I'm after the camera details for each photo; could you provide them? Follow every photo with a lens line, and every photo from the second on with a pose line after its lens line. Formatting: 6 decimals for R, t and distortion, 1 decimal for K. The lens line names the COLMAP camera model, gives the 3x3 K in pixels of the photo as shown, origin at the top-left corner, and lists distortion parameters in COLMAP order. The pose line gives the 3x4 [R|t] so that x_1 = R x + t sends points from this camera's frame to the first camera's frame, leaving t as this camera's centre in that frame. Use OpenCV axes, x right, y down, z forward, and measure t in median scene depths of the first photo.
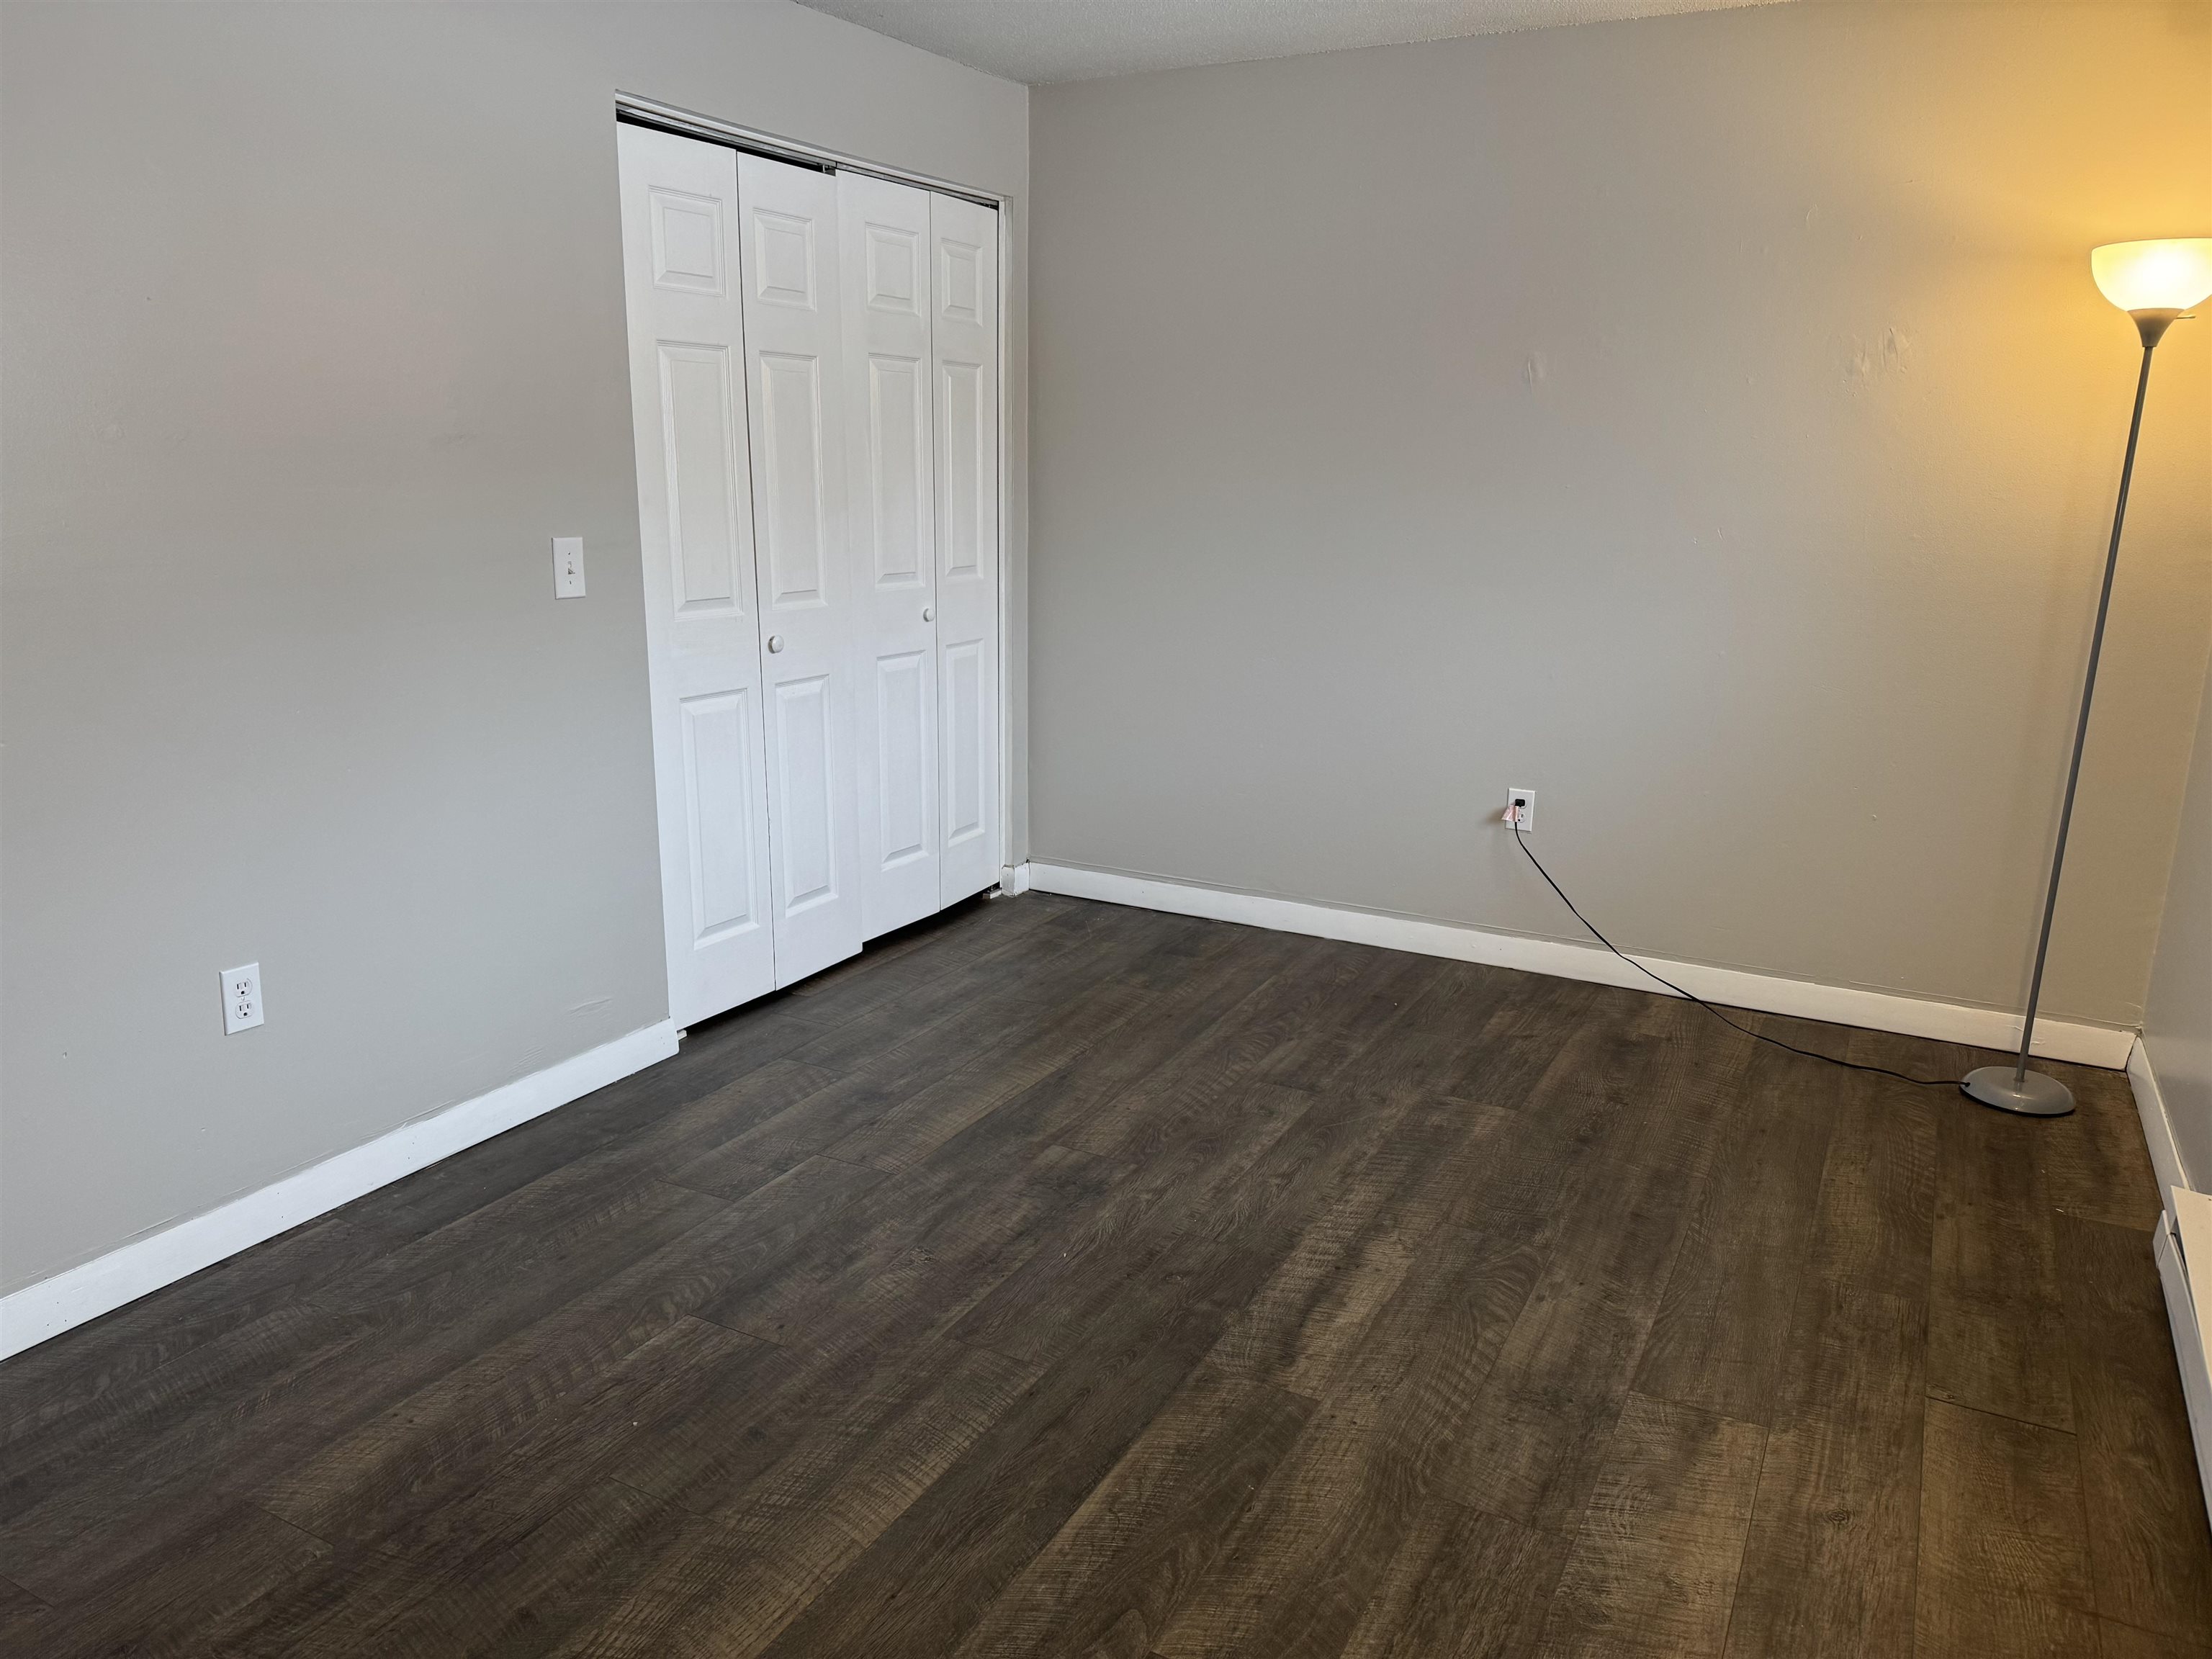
lens RADIAL K [[1536.9, 0, 1107.6], [0, 1536.9, 833.3], [0, 0, 1]] dist [0.162857, -0.286846]
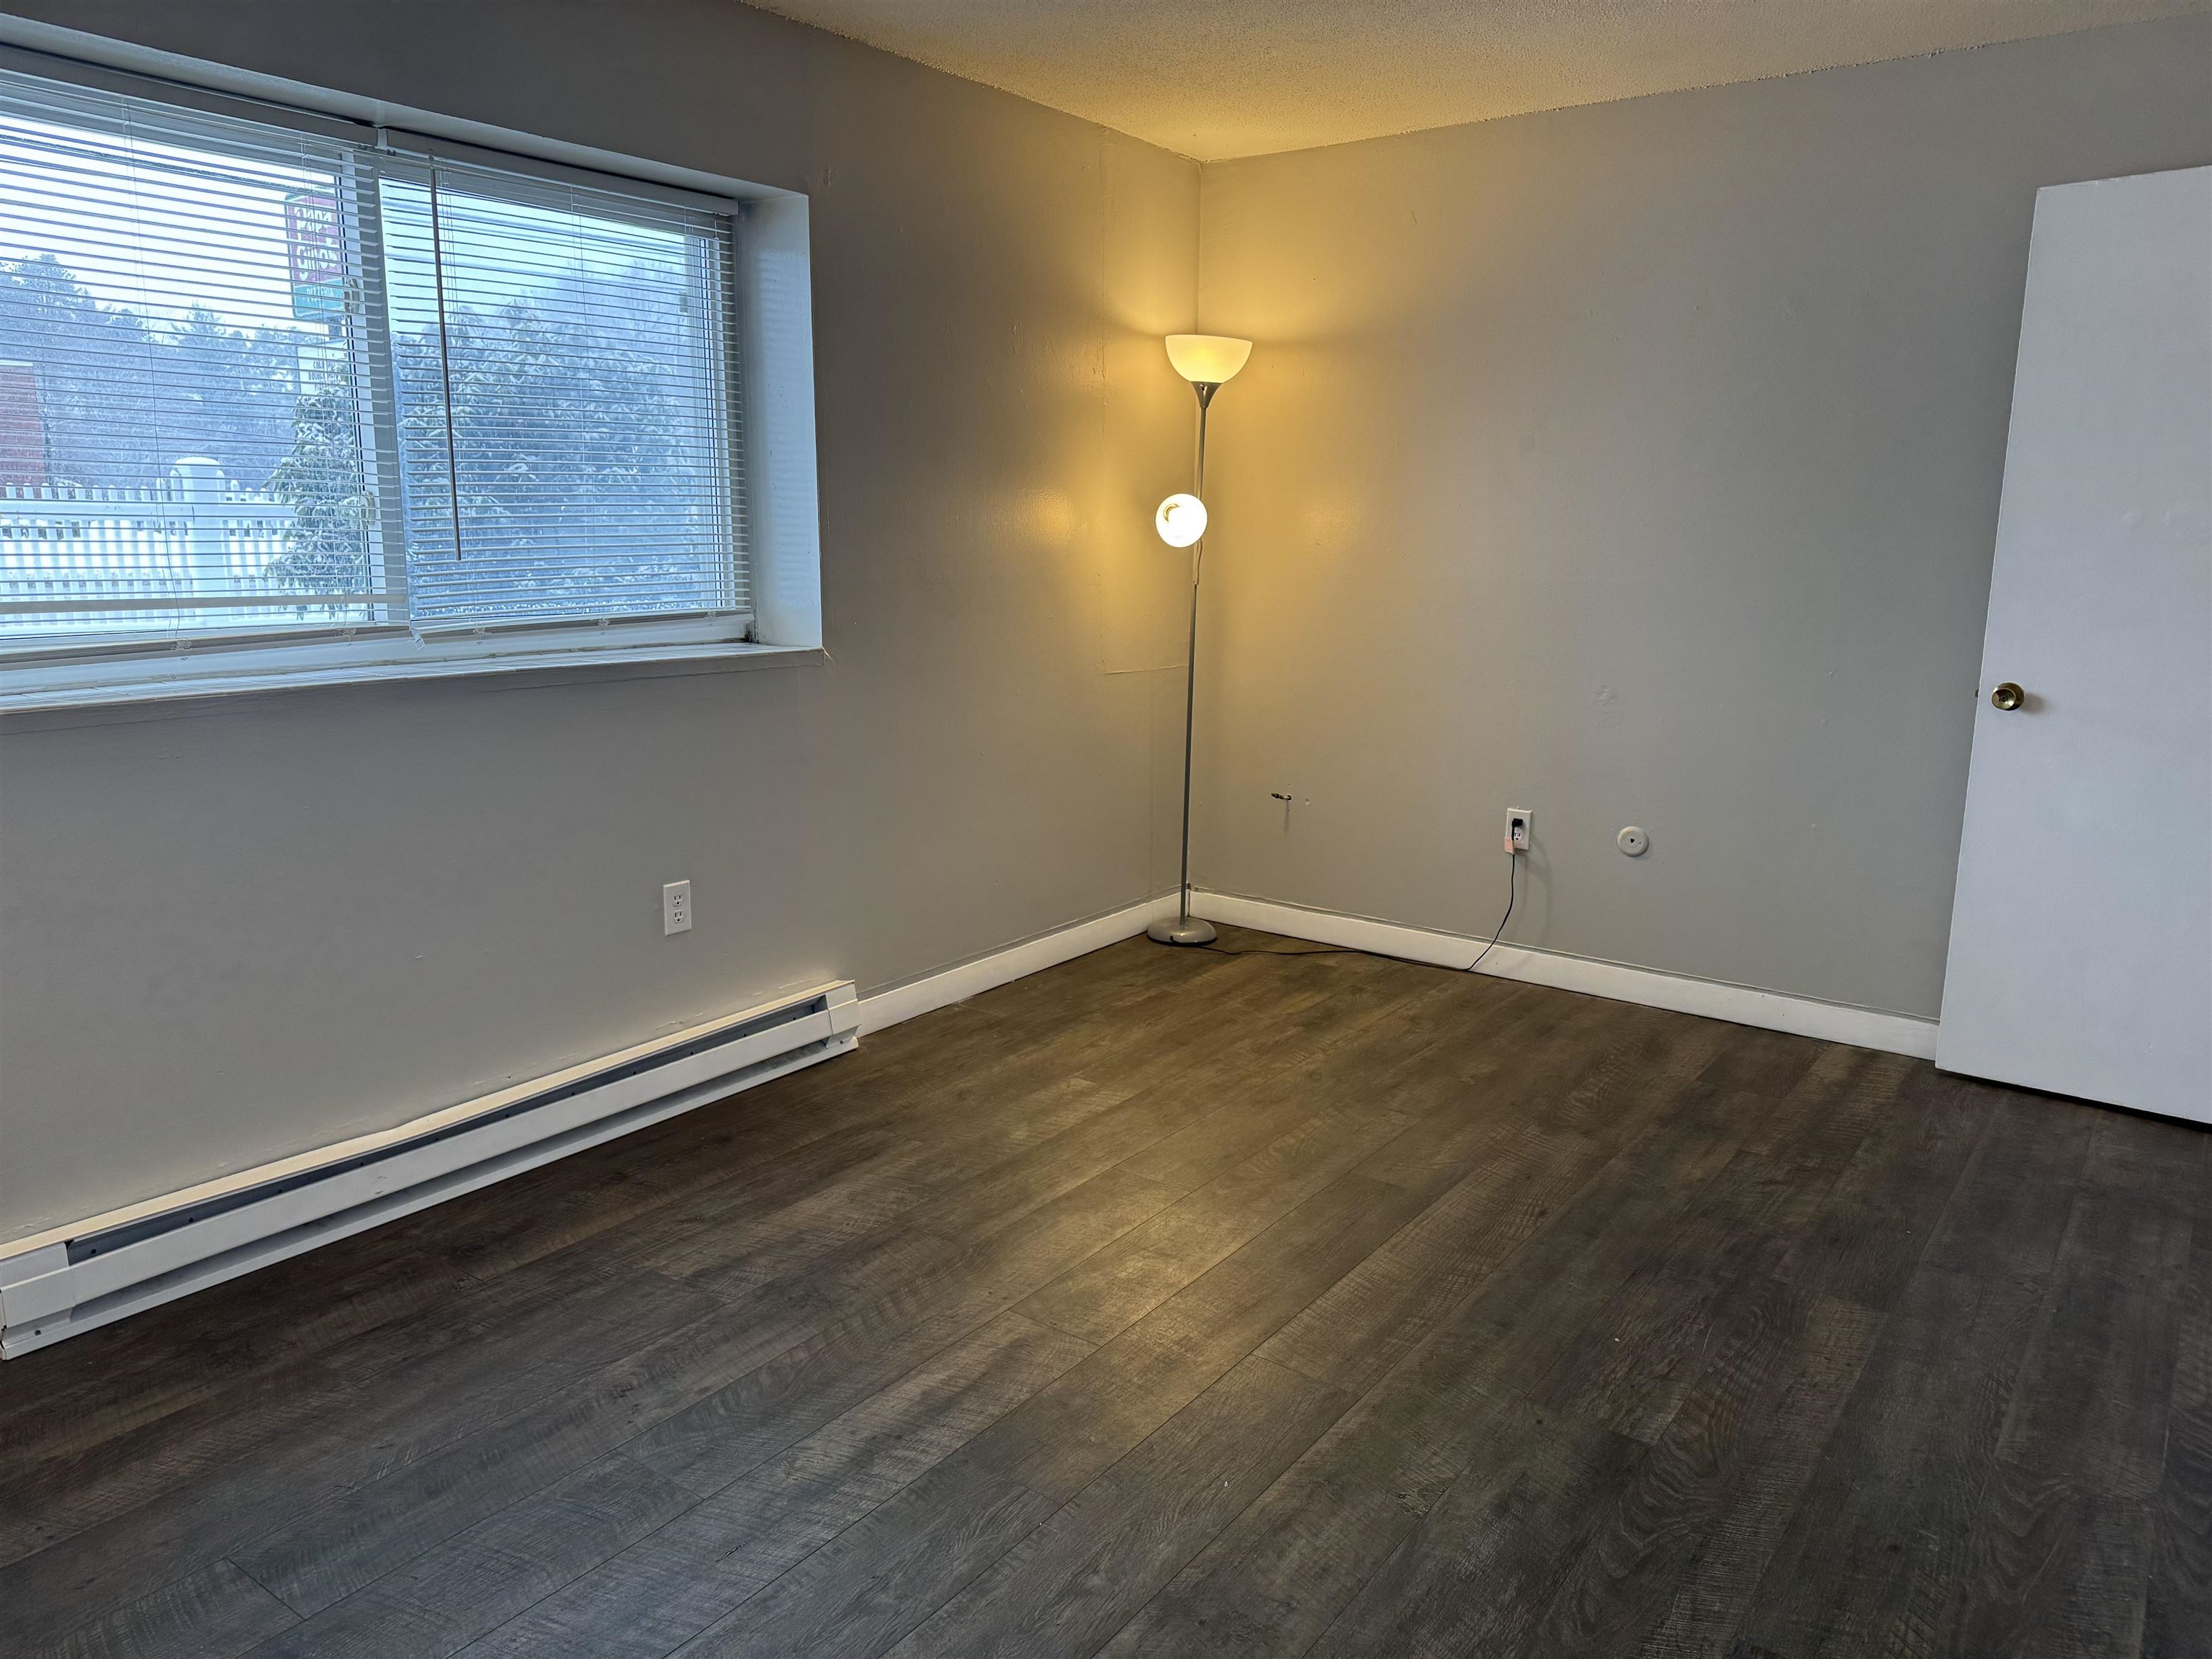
lens RADIAL K [[1536.9, 0, 1107.6], [0, 1536.9, 833.3], [0, 0, 1]] dist [0.162857, -0.286846]
pose [[-0.990066, -0.050308, 0.131293, -0.058878], [0.010286, 0.905378, 0.424482, -0.384025], [-0.140224, 0.421616, -0.895867, 1.671962]]
